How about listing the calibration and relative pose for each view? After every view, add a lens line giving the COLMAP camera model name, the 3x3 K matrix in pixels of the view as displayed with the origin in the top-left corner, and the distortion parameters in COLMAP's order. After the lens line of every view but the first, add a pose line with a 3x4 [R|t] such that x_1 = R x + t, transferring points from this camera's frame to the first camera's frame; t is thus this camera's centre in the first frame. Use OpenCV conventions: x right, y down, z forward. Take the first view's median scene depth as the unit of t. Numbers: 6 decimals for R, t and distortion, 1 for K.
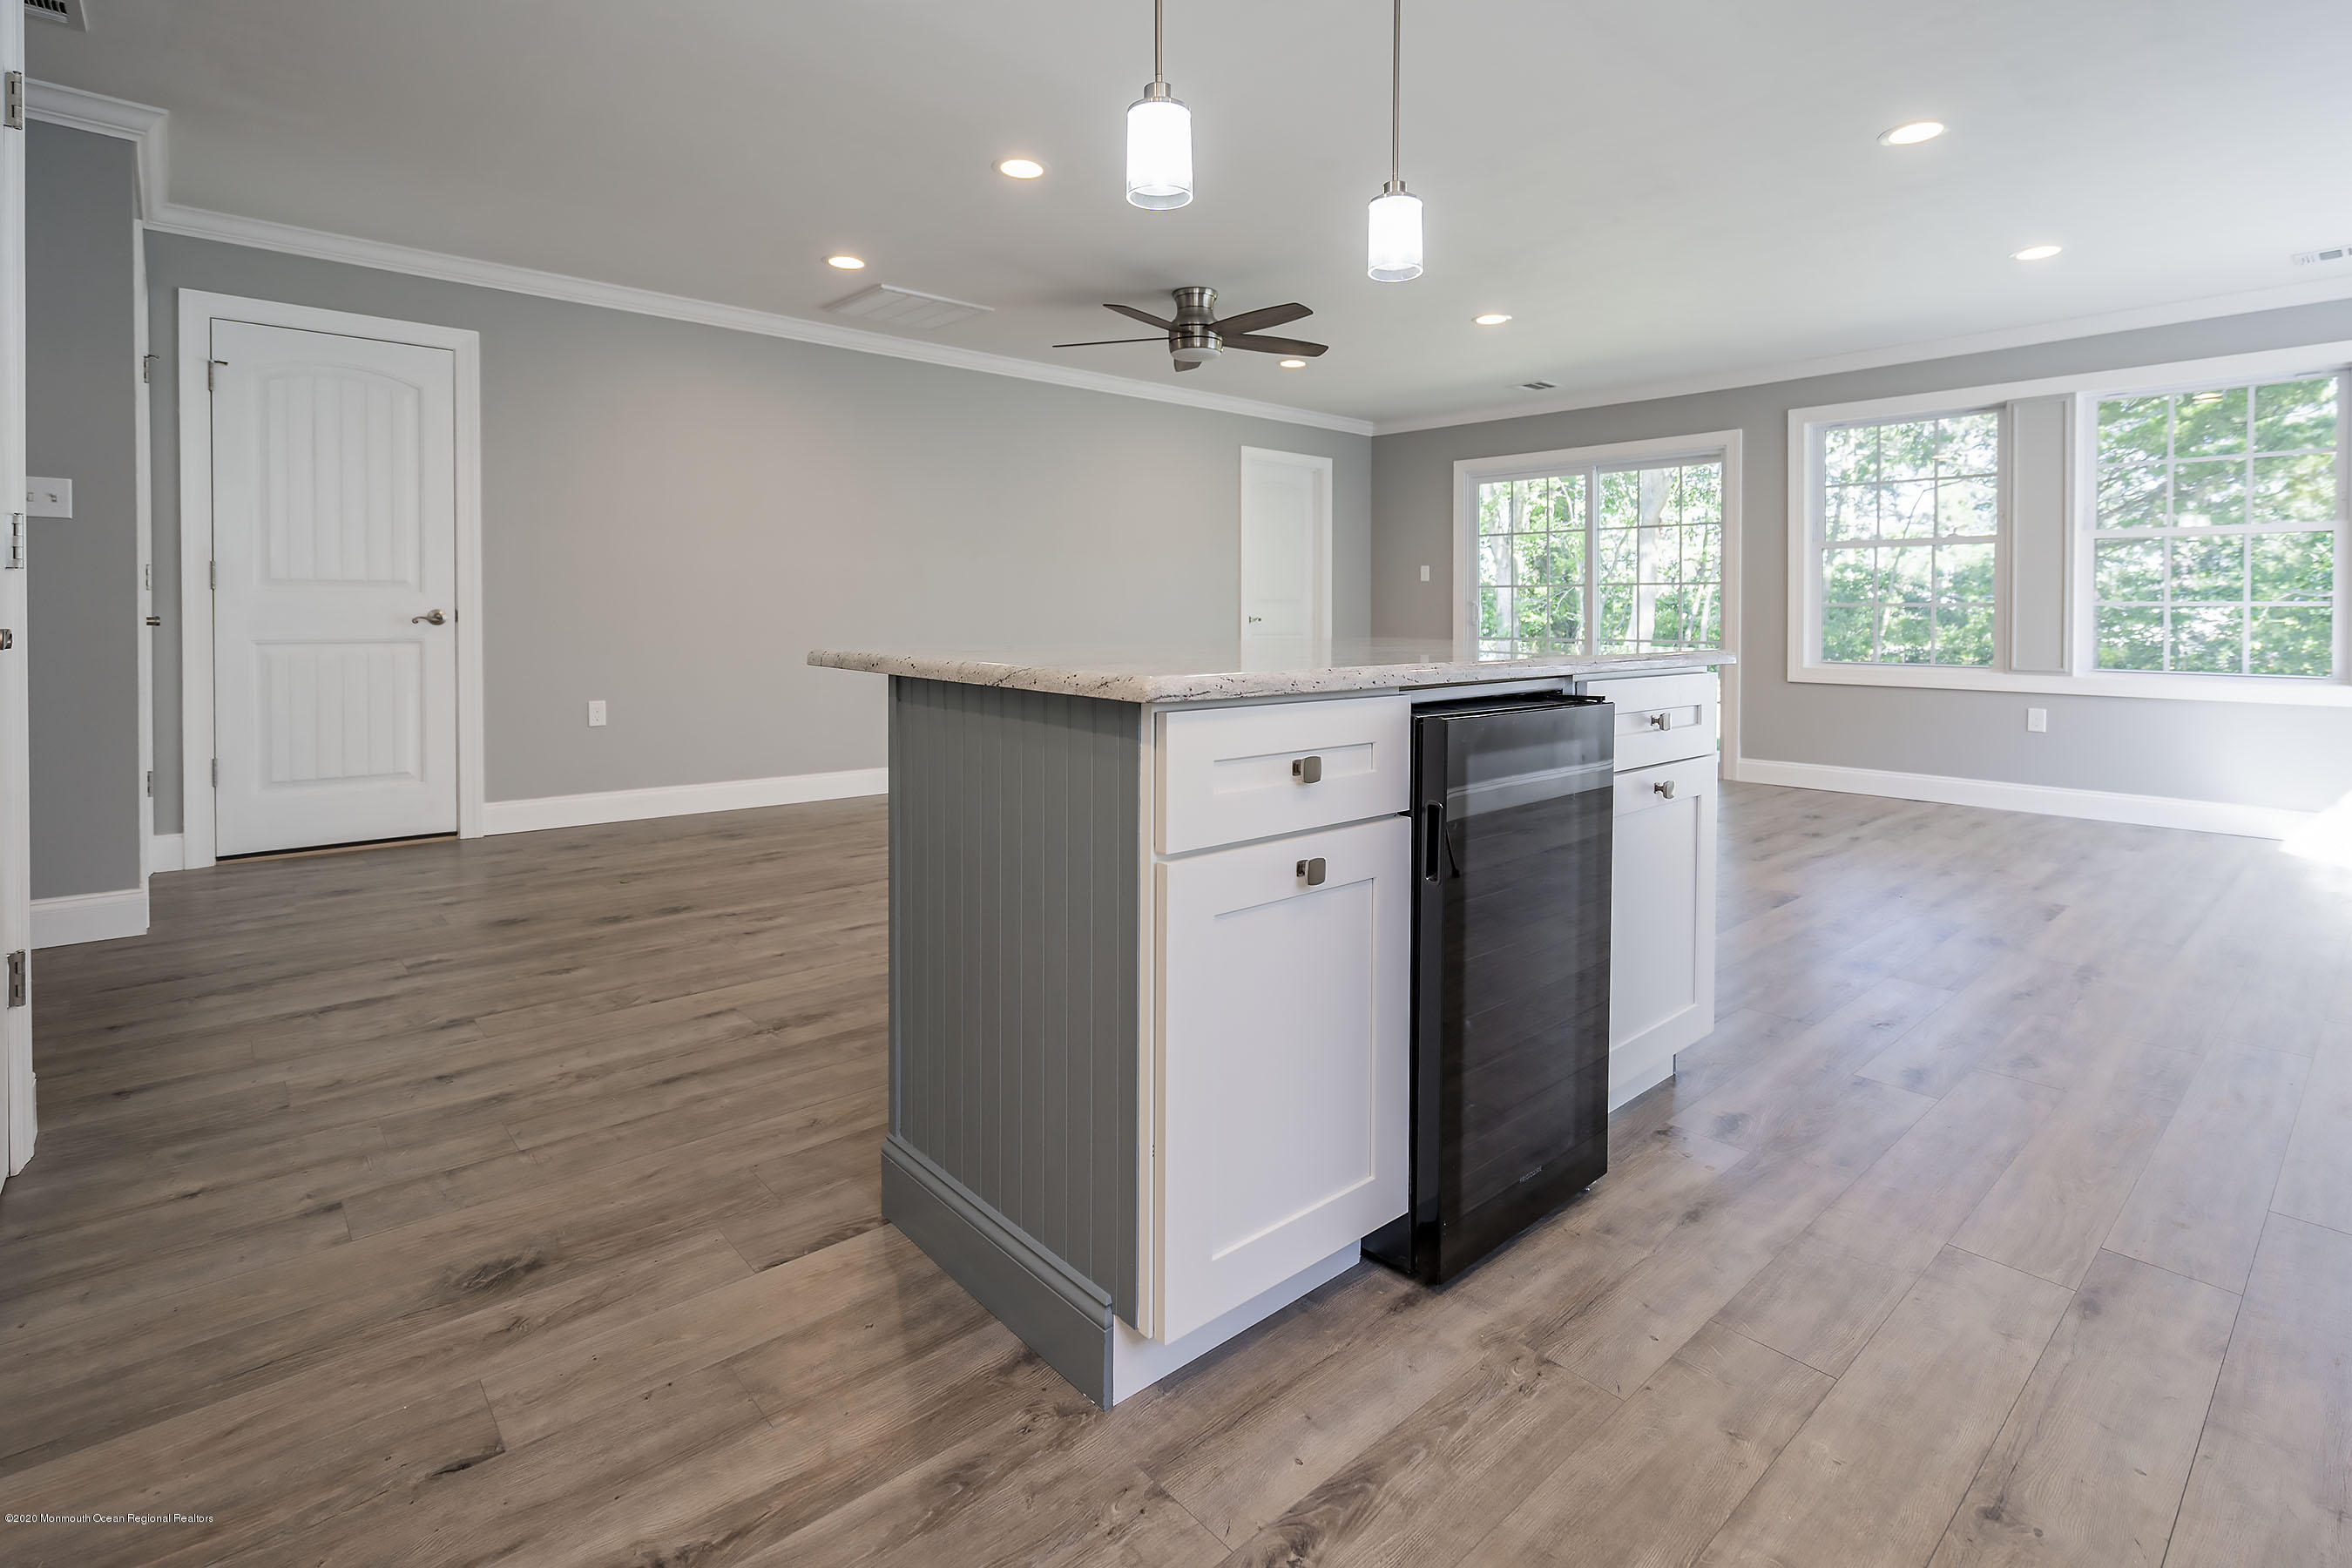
lens RADIAL K [[1136.9, 0, 1164.4], [0, 1136.9, 595.3], [0, 0, 1]] dist [0.003567, -0.001176]
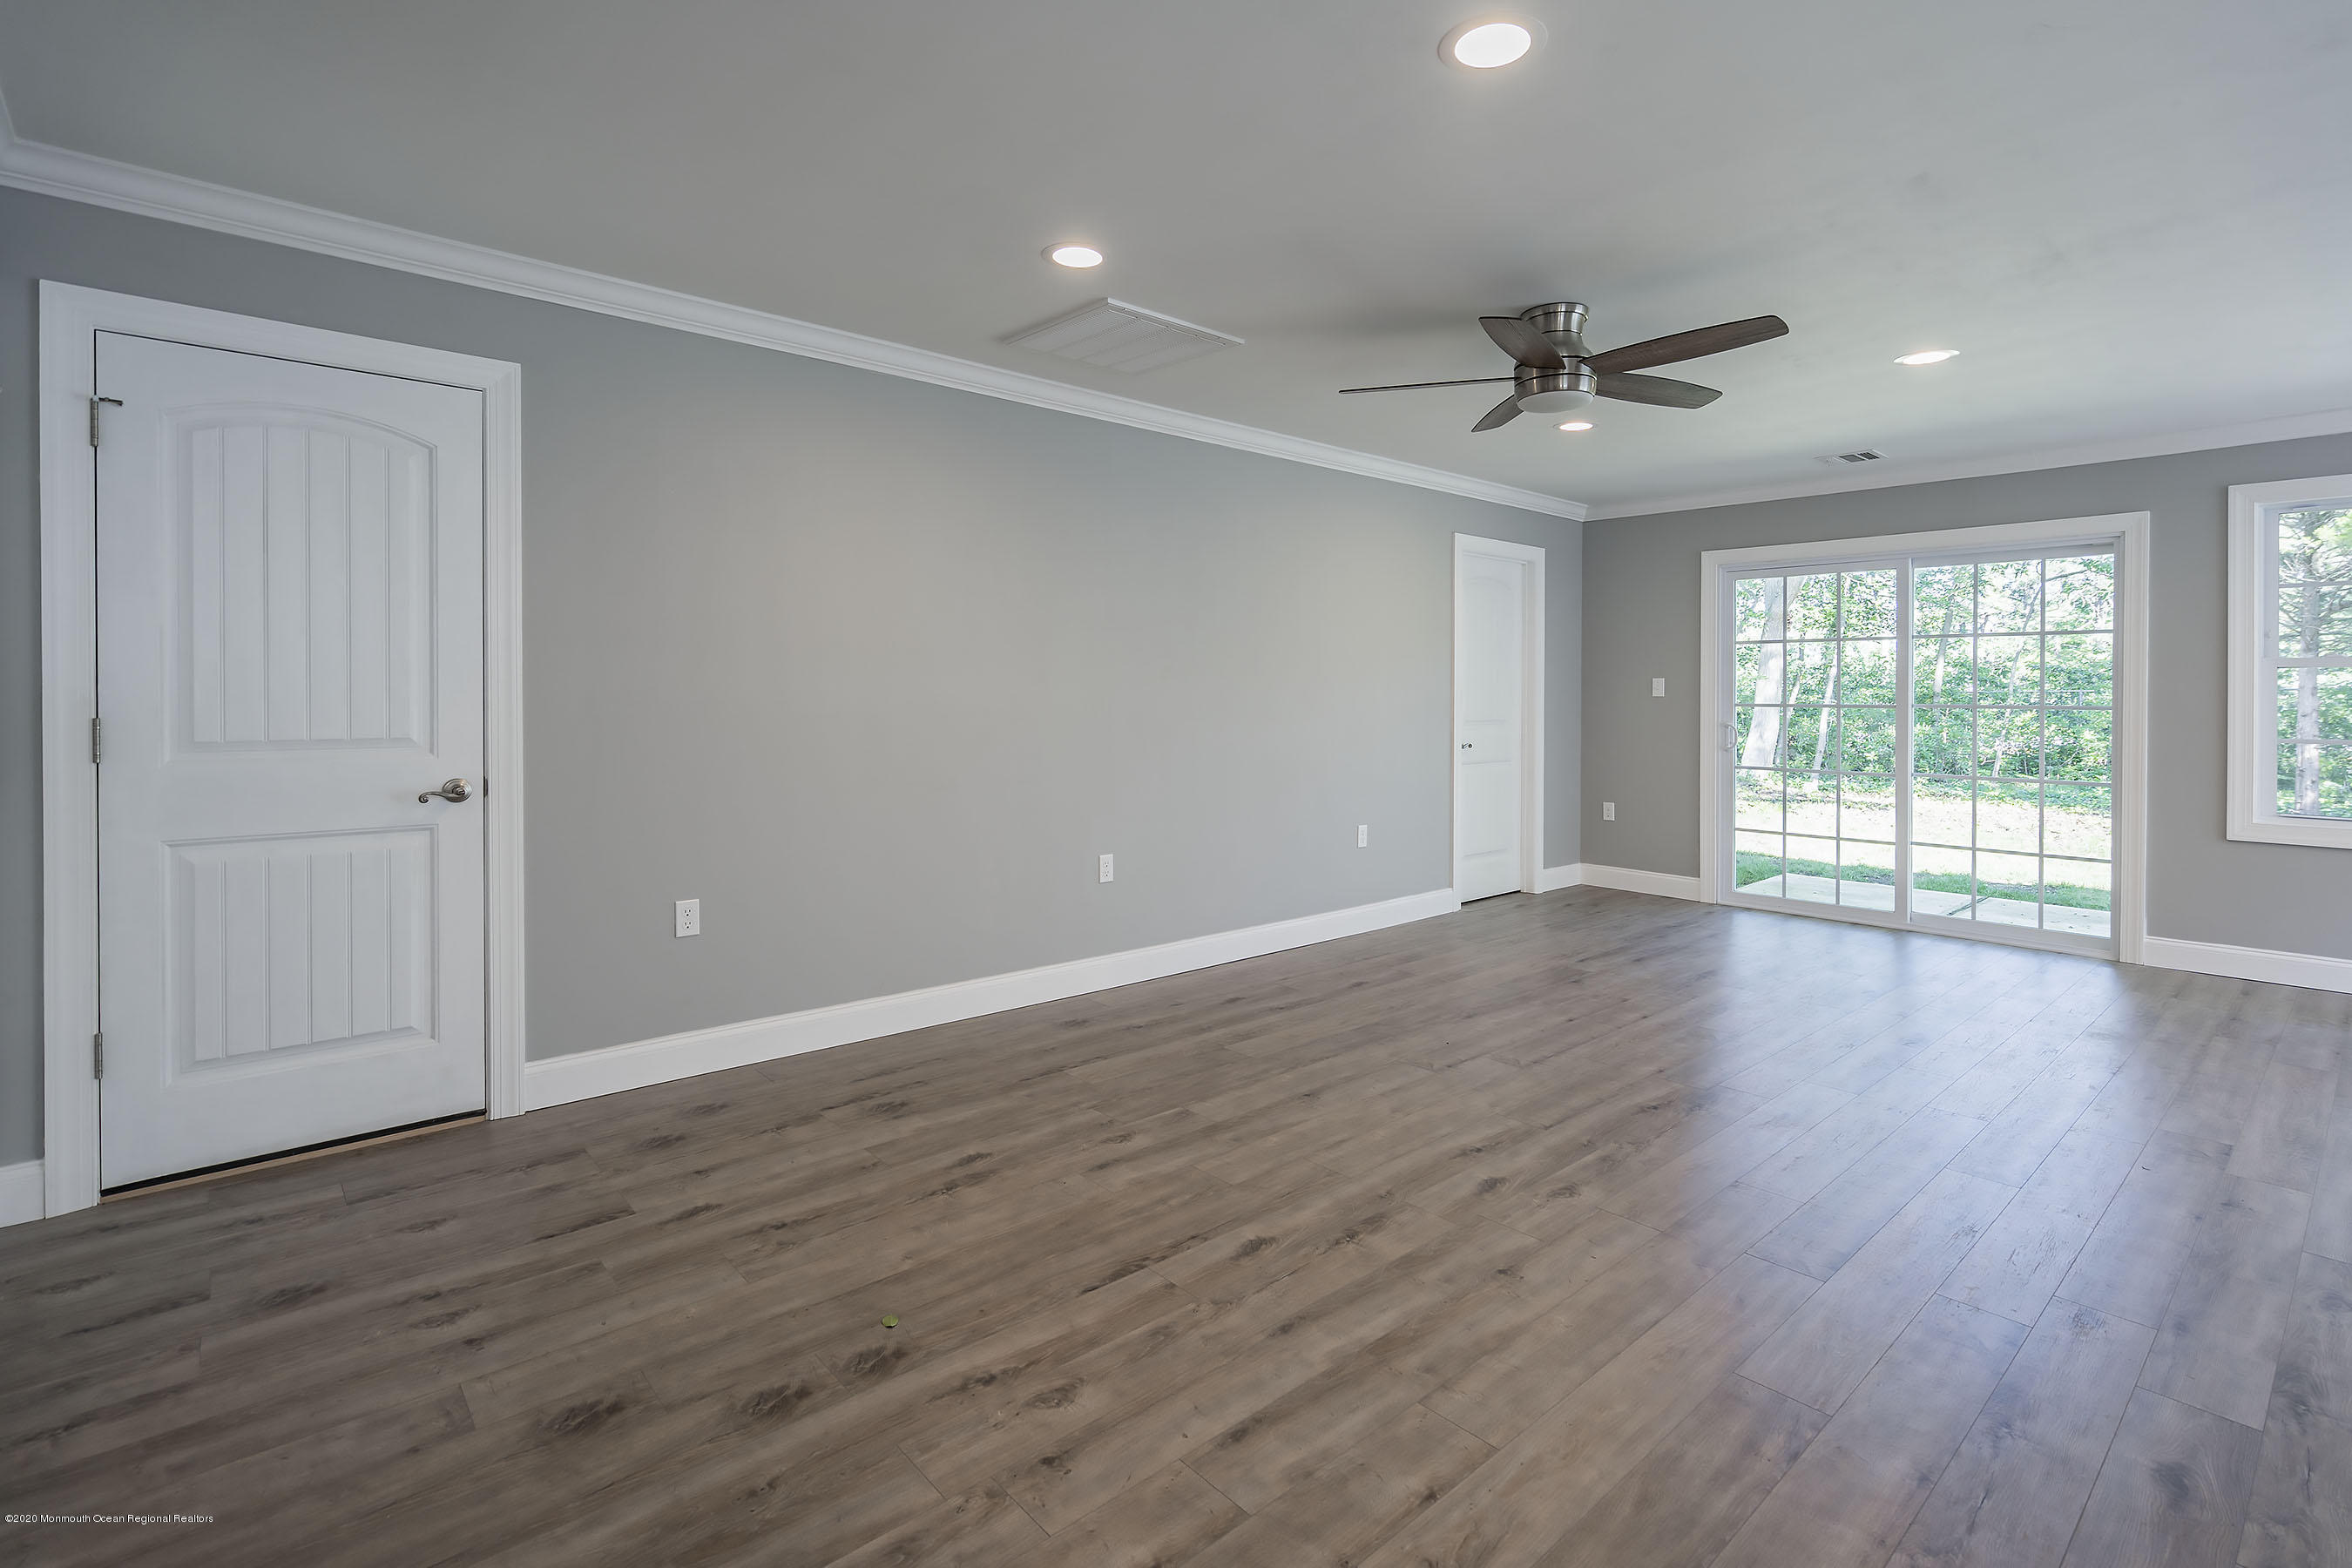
lens RADIAL K [[1136.9, 0, 1193.3], [0, 1136.9, 671.9], [0, 0, 1]] dist [0.003567, -0.001176]
pose [[0.999978, -0.001646, 0.006493, -0.233329], [0.001705, 0.999958, -0.008985, -0.047989], [-0.006478, 0.008995, 0.999939, 0.363689]]
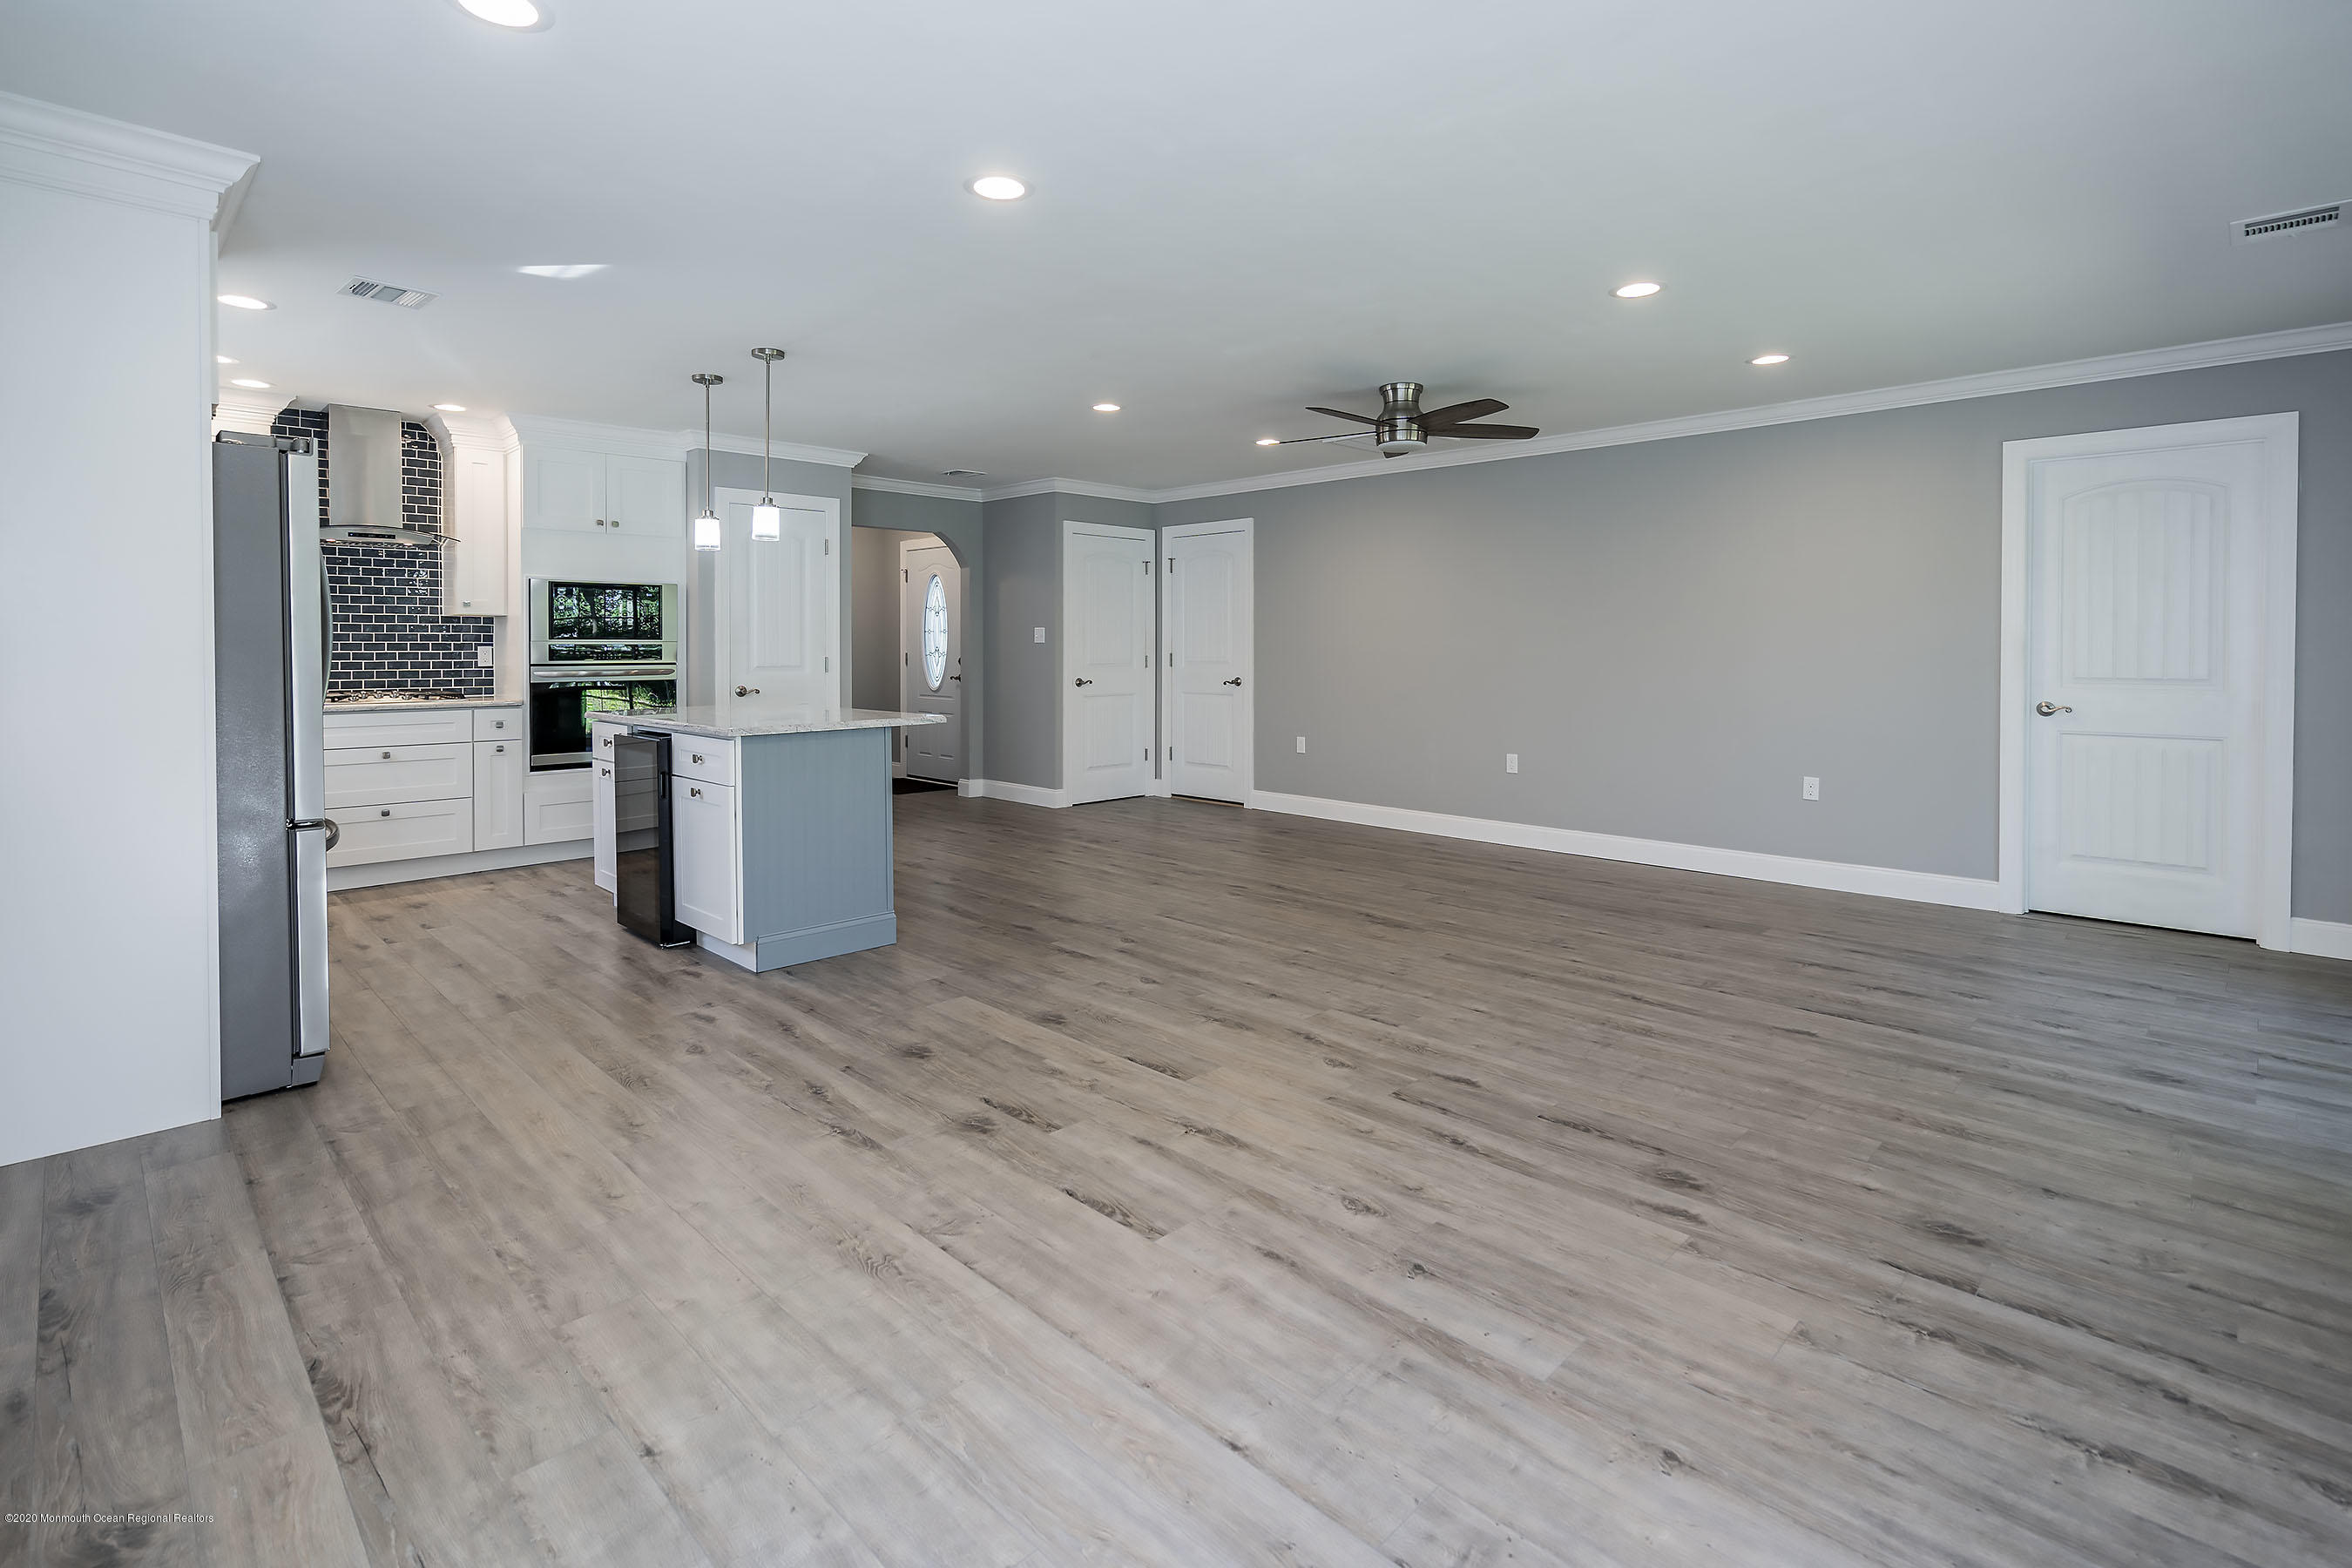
lens RADIAL K [[1136.9, 0, 1191.5], [0, 1136.9, 664.6], [0, 0, 1]] dist [0.003567, -0.001176]
pose [[0.048993, 0.013480, -0.998708, 1.299575], [0.018704, 0.999721, 0.014411, -0.040062], [0.998624, -0.019386, 0.048727, 0.929754]]
